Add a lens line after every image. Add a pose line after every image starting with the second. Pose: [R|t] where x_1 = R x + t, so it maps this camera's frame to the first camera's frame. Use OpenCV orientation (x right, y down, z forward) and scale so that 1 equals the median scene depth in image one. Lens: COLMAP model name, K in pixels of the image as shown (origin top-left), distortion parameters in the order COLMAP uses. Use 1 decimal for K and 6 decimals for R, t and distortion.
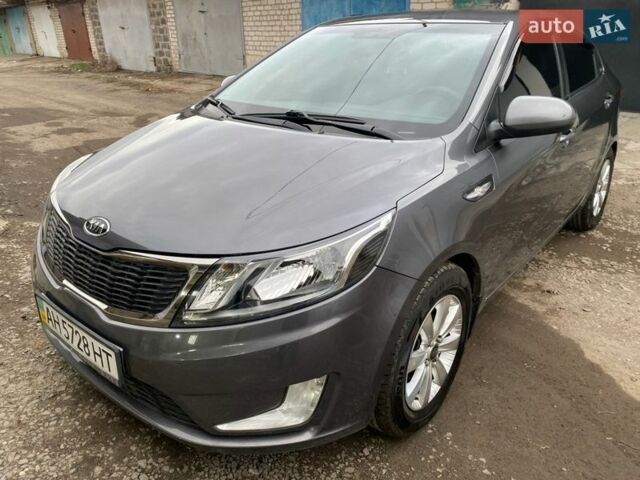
lens RADIAL K [[488.0, 0, 317.7], [0, 488.0, 234.8], [0, 0, 1]] dist [0.066395, -0.087097]
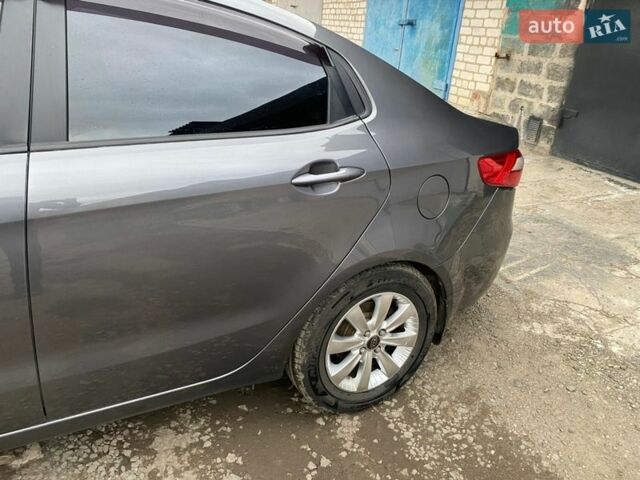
lens RADIAL K [[488.0, 0, 317.7], [0, 488.0, 234.8], [0, 0, 1]] dist [0.066395, -0.087097]
pose [[0.916675, 0.239727, -0.319746, 0.252745], [-0.246289, 0.968982, 0.020403, -0.075103], [0.314719, 0.060047, 0.947284, 0.186158]]
